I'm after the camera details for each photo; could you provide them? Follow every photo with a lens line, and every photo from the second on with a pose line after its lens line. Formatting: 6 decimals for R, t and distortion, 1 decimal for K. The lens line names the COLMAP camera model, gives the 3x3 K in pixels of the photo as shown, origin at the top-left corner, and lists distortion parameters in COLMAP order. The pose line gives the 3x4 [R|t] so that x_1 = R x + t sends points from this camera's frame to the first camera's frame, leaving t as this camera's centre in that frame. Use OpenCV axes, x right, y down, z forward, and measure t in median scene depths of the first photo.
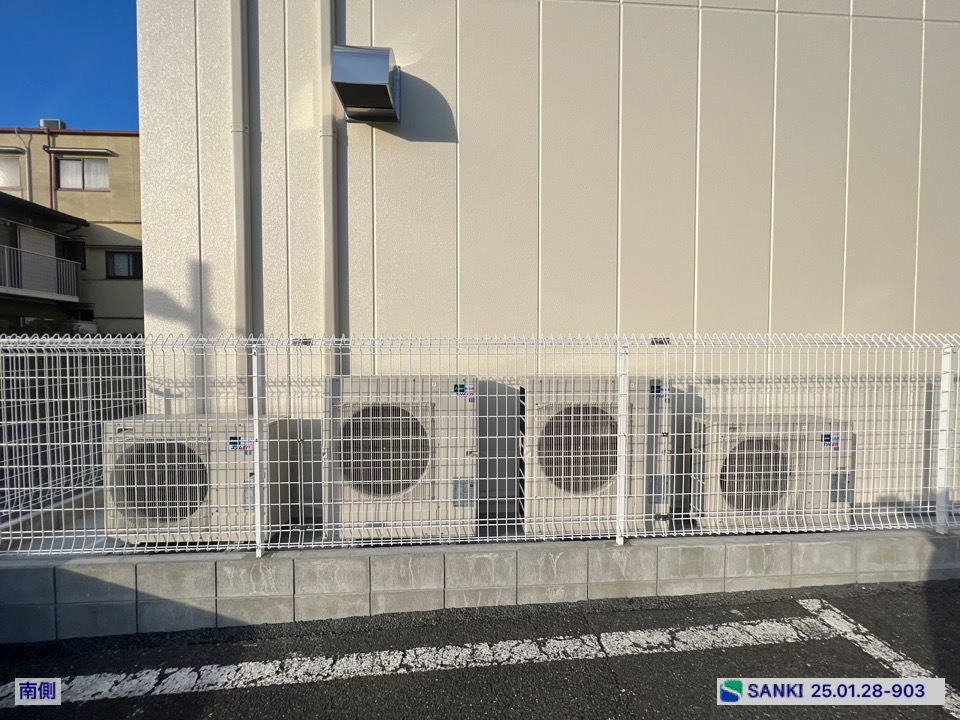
lens RADIAL K [[382.8, 0, 477.4], [0, 382.8, 361.1], [0, 0, 1]] dist [-0.002714, 0.000063]
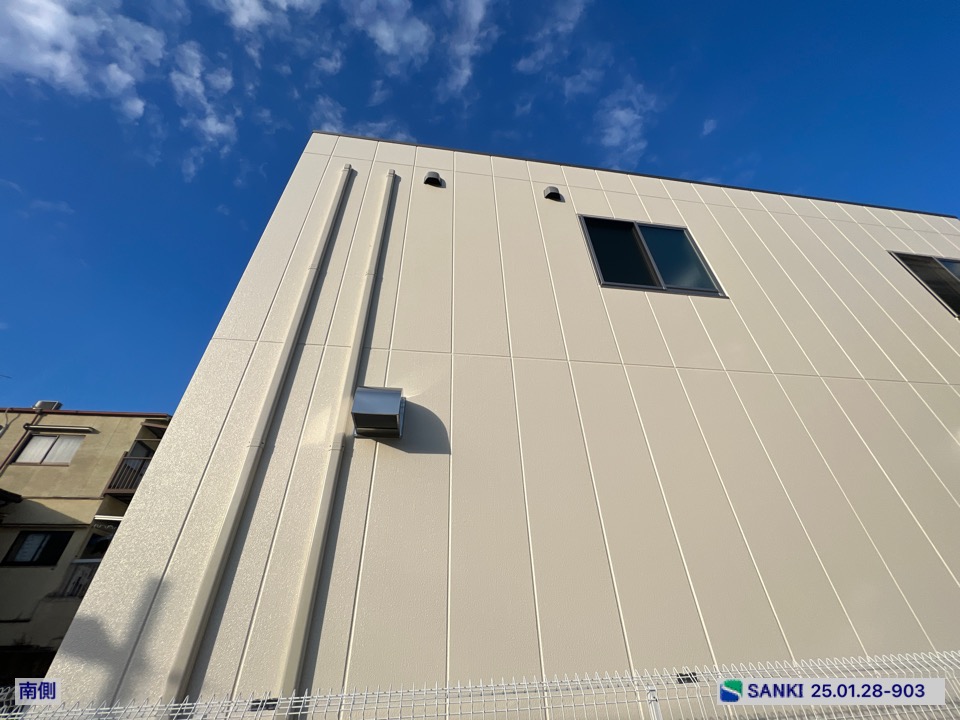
lens RADIAL K [[382.8, 0, 478.4], [0, 382.8, 363.1], [0, 0, 1]] dist [-0.002714, 0.000063]
pose [[0.995541, 0.026058, 0.090662, -0.083395], [0.035171, 0.789263, -0.613047, -0.086078], [-0.087531, 0.613502, 0.784827, -0.076942]]
